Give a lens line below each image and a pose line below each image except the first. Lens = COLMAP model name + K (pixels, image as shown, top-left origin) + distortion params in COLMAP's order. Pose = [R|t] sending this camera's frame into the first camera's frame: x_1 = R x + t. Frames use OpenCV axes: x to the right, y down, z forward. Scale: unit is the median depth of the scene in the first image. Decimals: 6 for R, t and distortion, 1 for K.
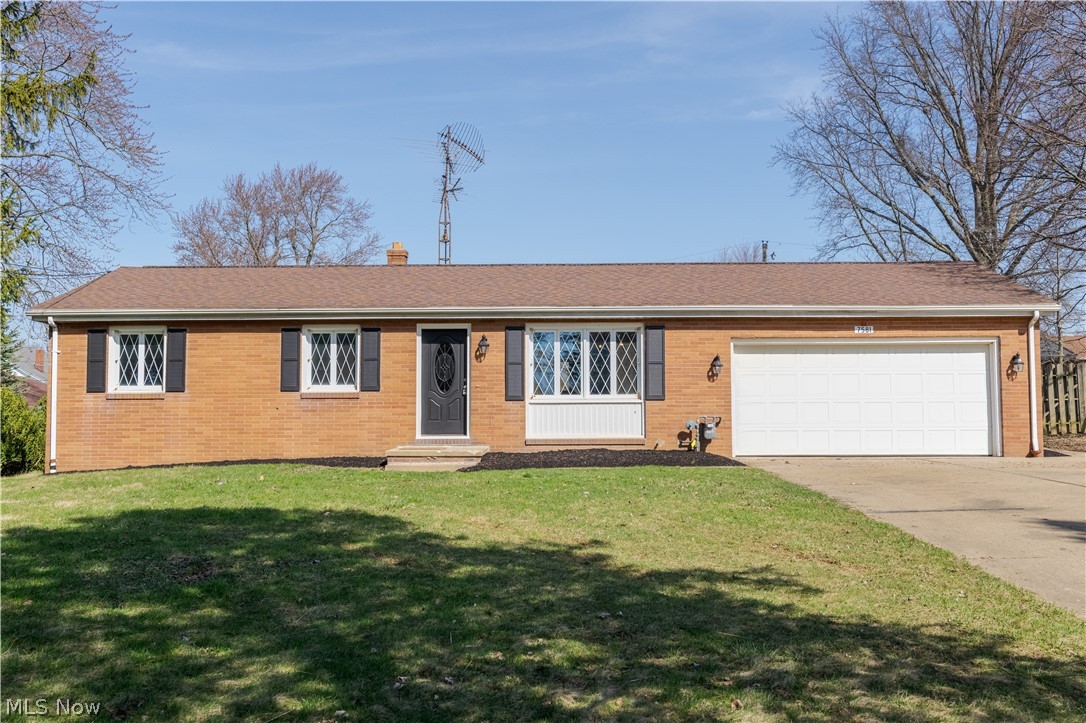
lens RADIAL K [[937.5, 0, 542.7], [0, 937.5, 362.8], [0, 0, 1]] dist [0.004646, 0.000032]
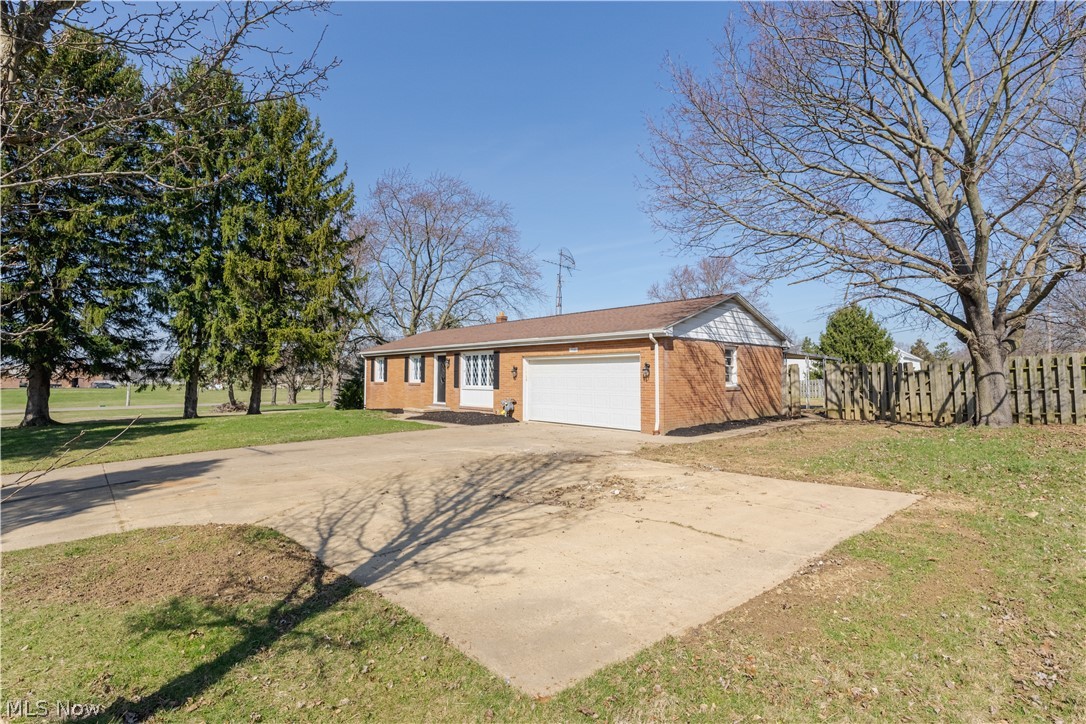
lens RADIAL K [[481.1, 0, 542.3], [0, 481.1, 362.8], [0, 0, 1]] dist [-0.007487, 0.001826]
pose [[0.727579, -0.015617, -0.685846, 0.880470], [0.023935, 0.999710, 0.002628, -0.015270], [0.685606, -0.018327, 0.727742, 0.322530]]
